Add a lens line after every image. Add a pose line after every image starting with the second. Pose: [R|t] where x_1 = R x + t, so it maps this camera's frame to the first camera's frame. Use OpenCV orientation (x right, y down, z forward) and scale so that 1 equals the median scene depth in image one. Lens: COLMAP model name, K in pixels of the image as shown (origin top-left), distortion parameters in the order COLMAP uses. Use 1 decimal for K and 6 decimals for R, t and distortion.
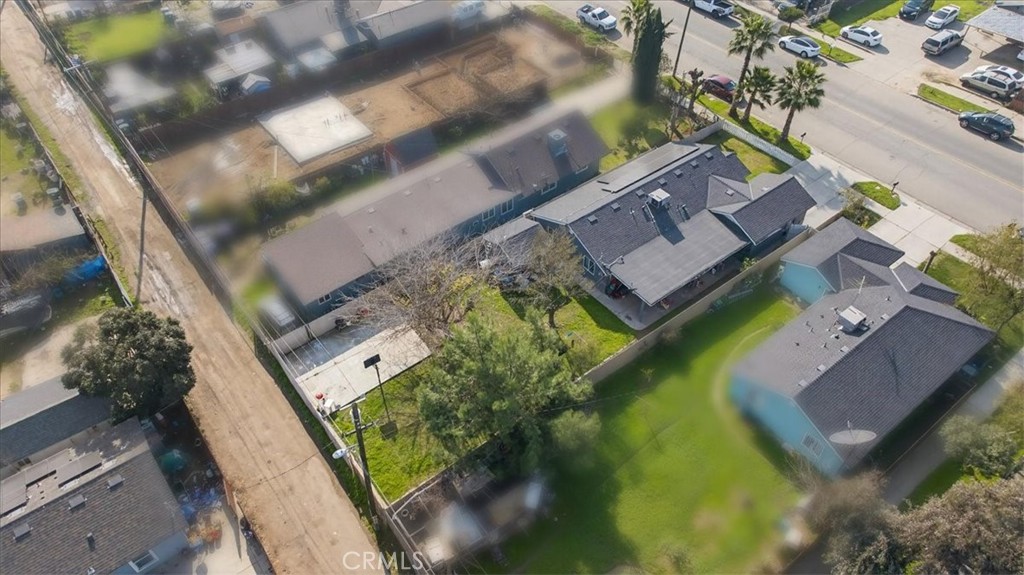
lens RADIAL K [[689.0, 0, 514.6], [0, 689.0, 294.3], [0, 0, 1]] dist [0.001147, 0.032346]
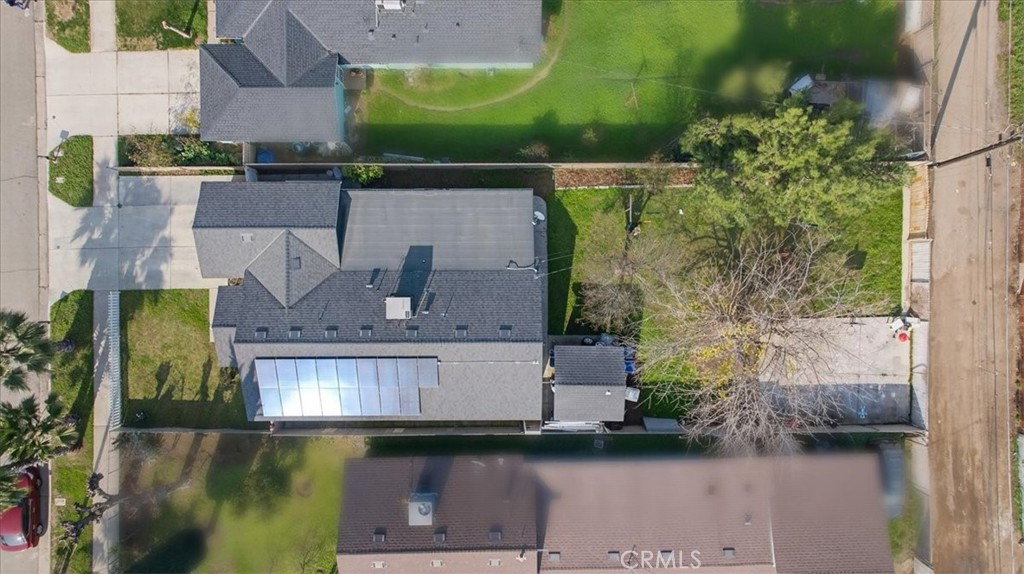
lens RADIAL K [[689.0, 0, 514.6], [0, 689.0, 293.8], [0, 0, 1]] dist [0.001147, 0.032346]
pose [[-0.793501, -0.608568, 0.000992, 0.119954], [0.441626, -0.574706, 0.688970, -0.528333], [-0.418715, 0.547136, 0.724790, 0.425159]]
